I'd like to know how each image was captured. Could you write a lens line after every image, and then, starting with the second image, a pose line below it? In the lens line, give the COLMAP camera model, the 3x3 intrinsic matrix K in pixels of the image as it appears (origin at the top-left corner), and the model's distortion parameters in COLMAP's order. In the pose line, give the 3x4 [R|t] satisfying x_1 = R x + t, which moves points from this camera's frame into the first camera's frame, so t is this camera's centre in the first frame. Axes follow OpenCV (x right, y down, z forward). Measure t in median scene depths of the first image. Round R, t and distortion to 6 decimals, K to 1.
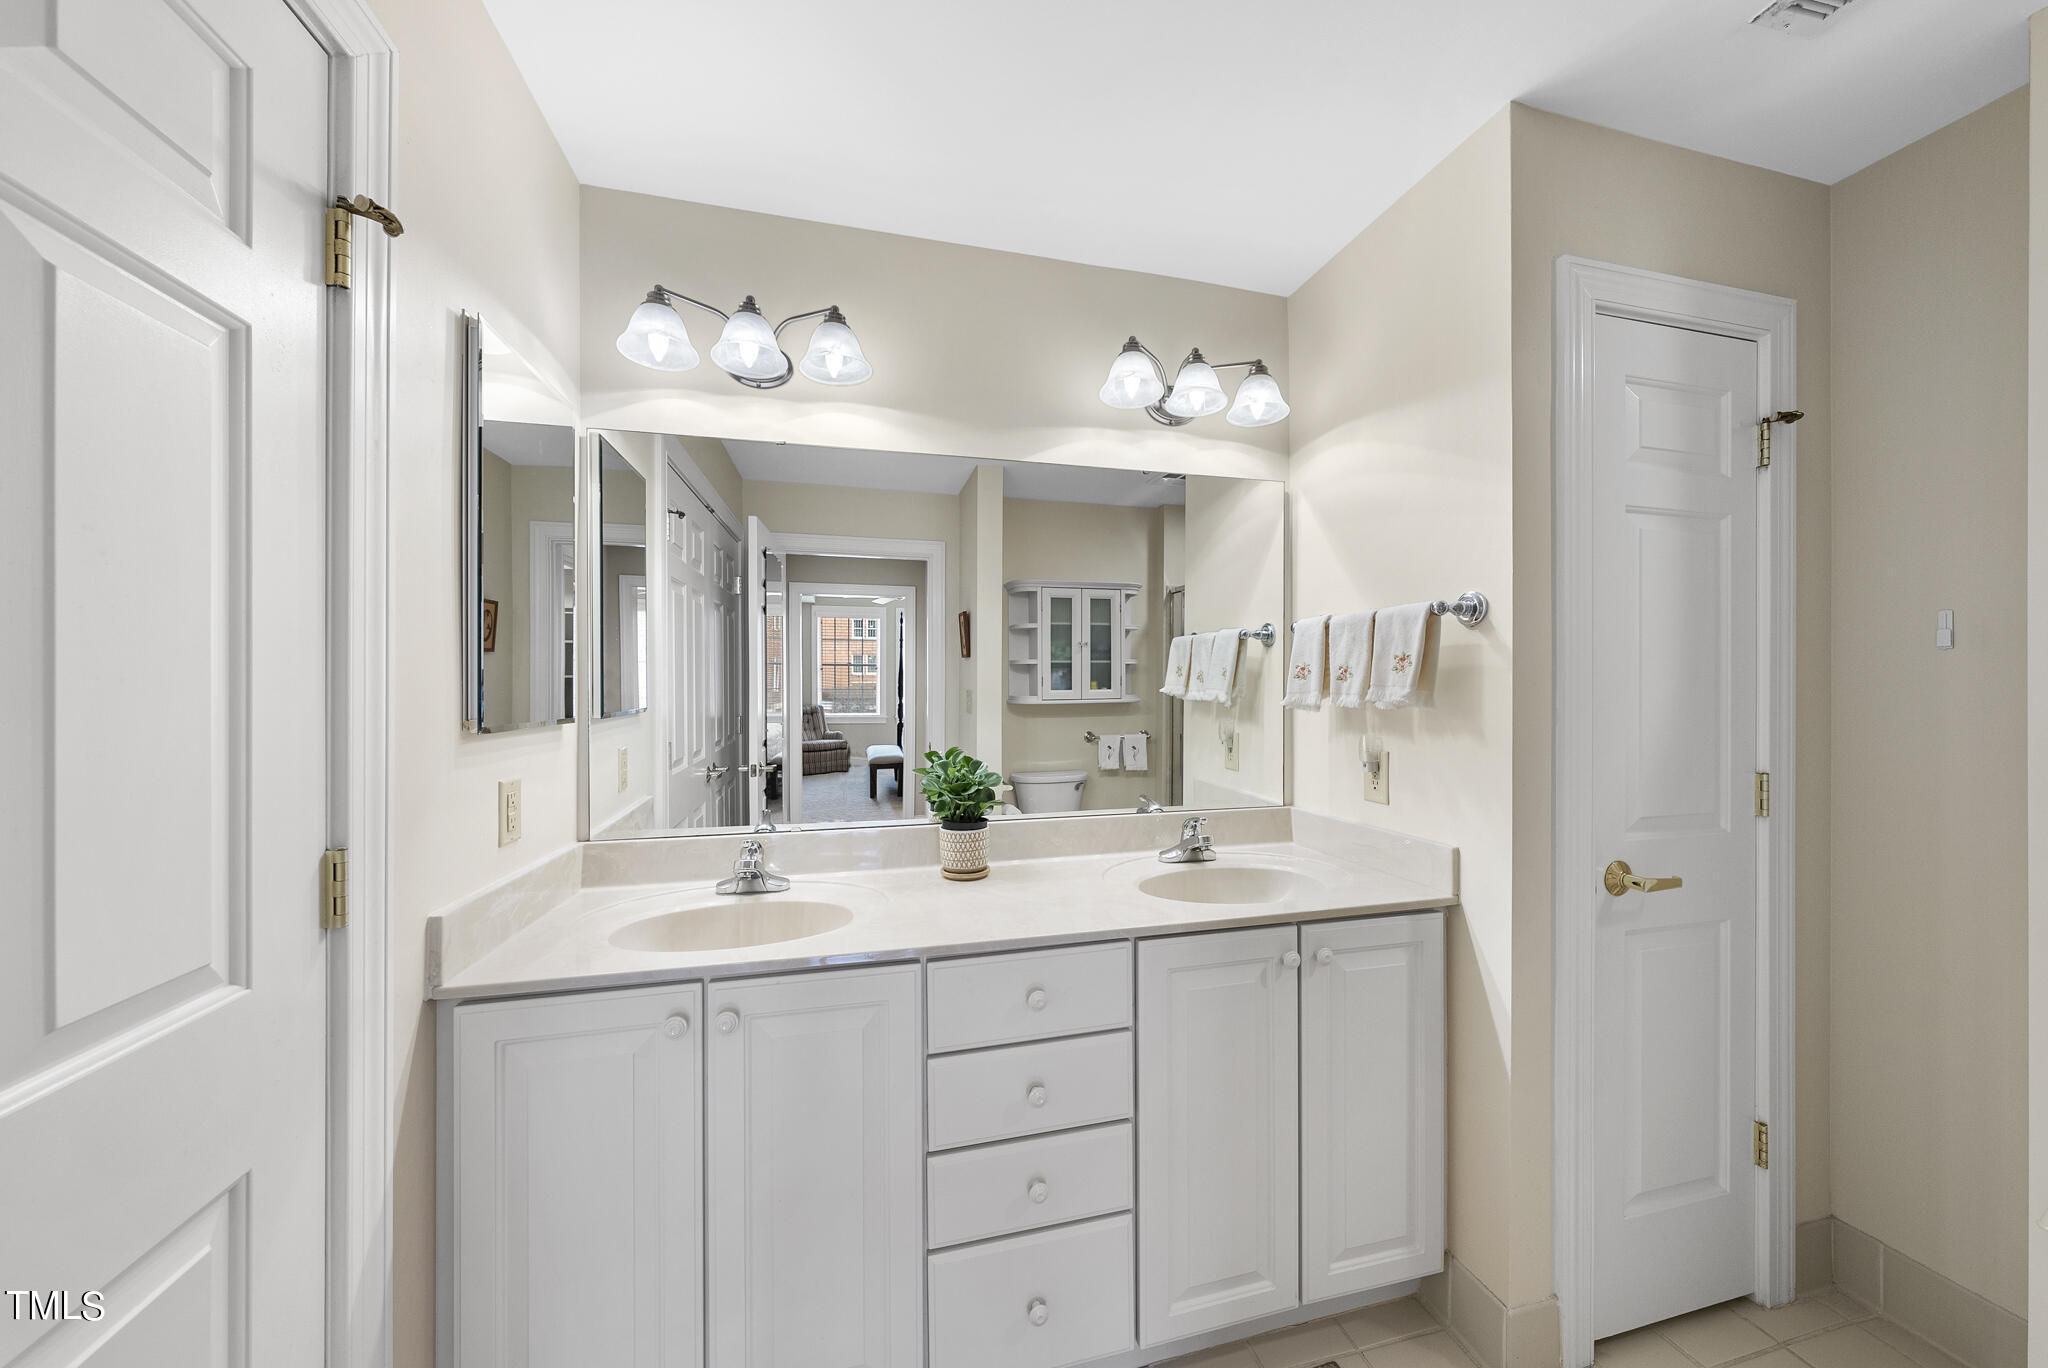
lens RADIAL K [[700.0, 0, 1024.8], [0, 700.0, 687.3], [0, 0, 1]] dist [-0.002504, -0.000172]
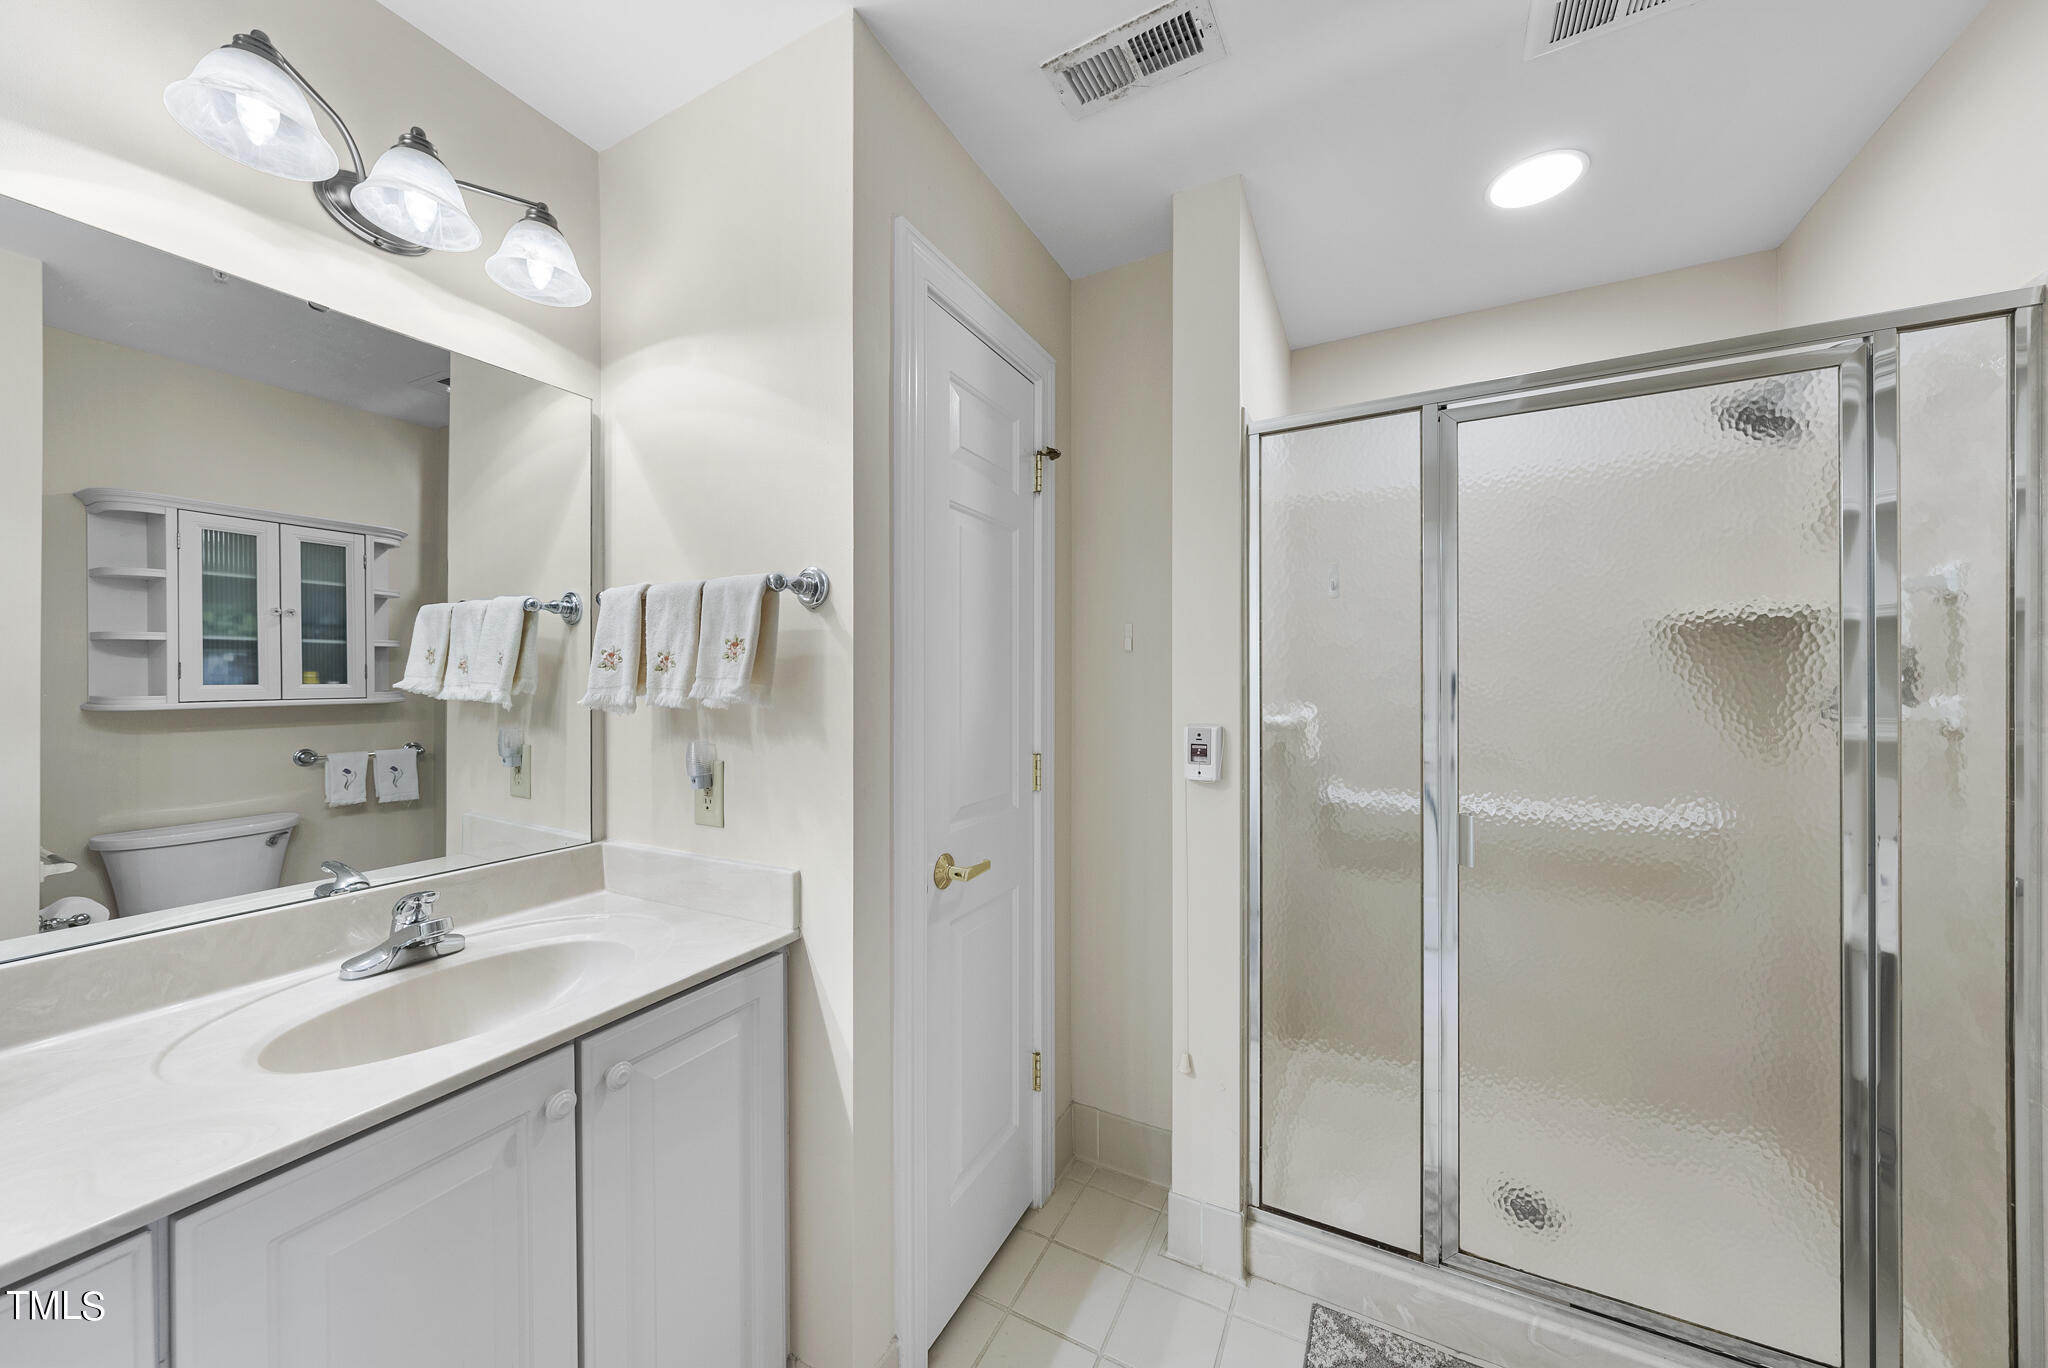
lens RADIAL K [[700.0, 0, 1024.8], [0, 700.0, 687.3], [0, 0, 1]] dist [-0.002504, -0.000172]
pose [[0.668787, -0.005397, 0.743435, 0.148251], [-0.000718, 0.999968, 0.007906, 0.001175], [-0.743454, -0.005821, 0.668762, 0.199289]]
